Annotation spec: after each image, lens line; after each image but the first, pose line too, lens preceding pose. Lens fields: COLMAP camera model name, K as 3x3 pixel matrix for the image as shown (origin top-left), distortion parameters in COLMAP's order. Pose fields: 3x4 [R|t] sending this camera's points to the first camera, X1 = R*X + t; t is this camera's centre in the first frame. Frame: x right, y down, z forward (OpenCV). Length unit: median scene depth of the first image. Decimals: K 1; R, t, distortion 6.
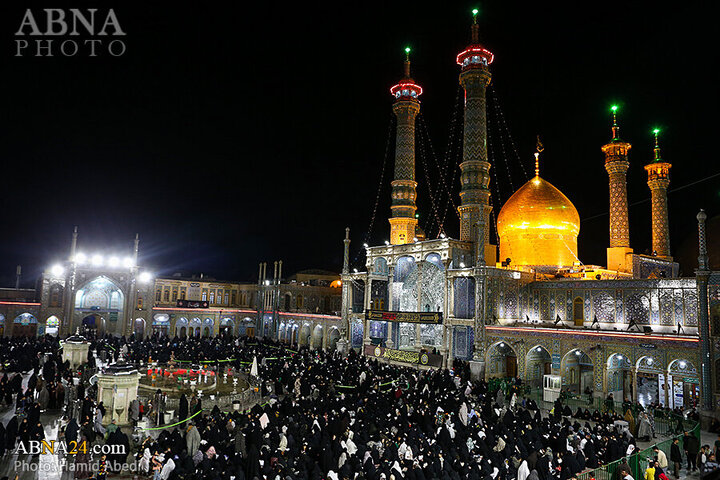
lens RADIAL K [[491.4, 0, 359.9], [0, 491.4, 248.7], [0, 0, 1]] dist [-0.094361, 0.064107]
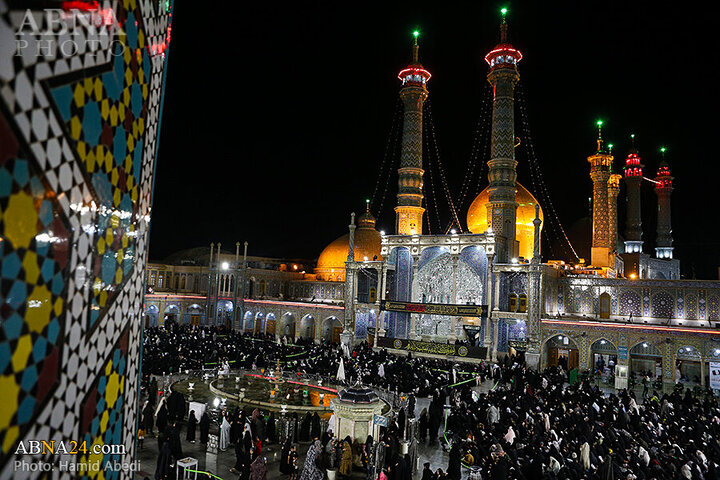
lens RADIAL K [[491.4, 0, 359.9], [0, 491.4, 248.7], [0, 0, 1]] dist [-0.094361, 0.064107]
pose [[0.938954, 0.039492, 0.341769, -0.340401], [-0.054773, 0.997879, 0.035172, -0.007699], [-0.339655, -0.051744, 0.939126, 0.108965]]
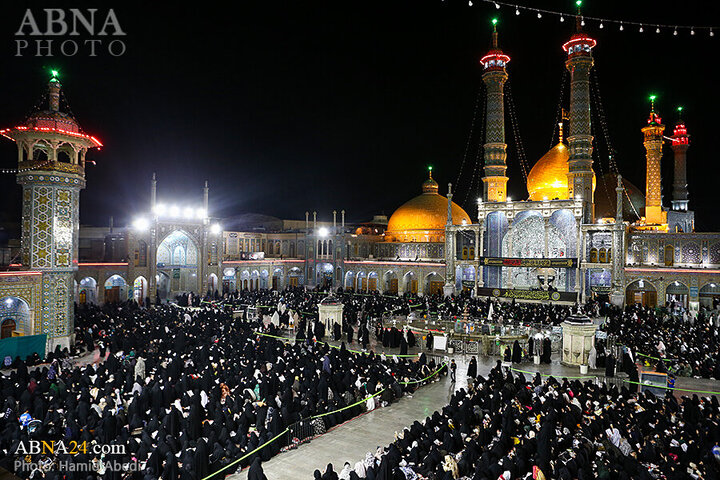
lens RADIAL K [[491.4, 0, 359.9], [0, 491.4, 248.7], [0, 0, 1]] dist [-0.094361, 0.064107]
pose [[0.931302, -0.024818, 0.363401, -0.627732], [-0.020637, 0.992478, 0.120668, -0.025840], [-0.363662, -0.119878, 0.923785, 0.045794]]
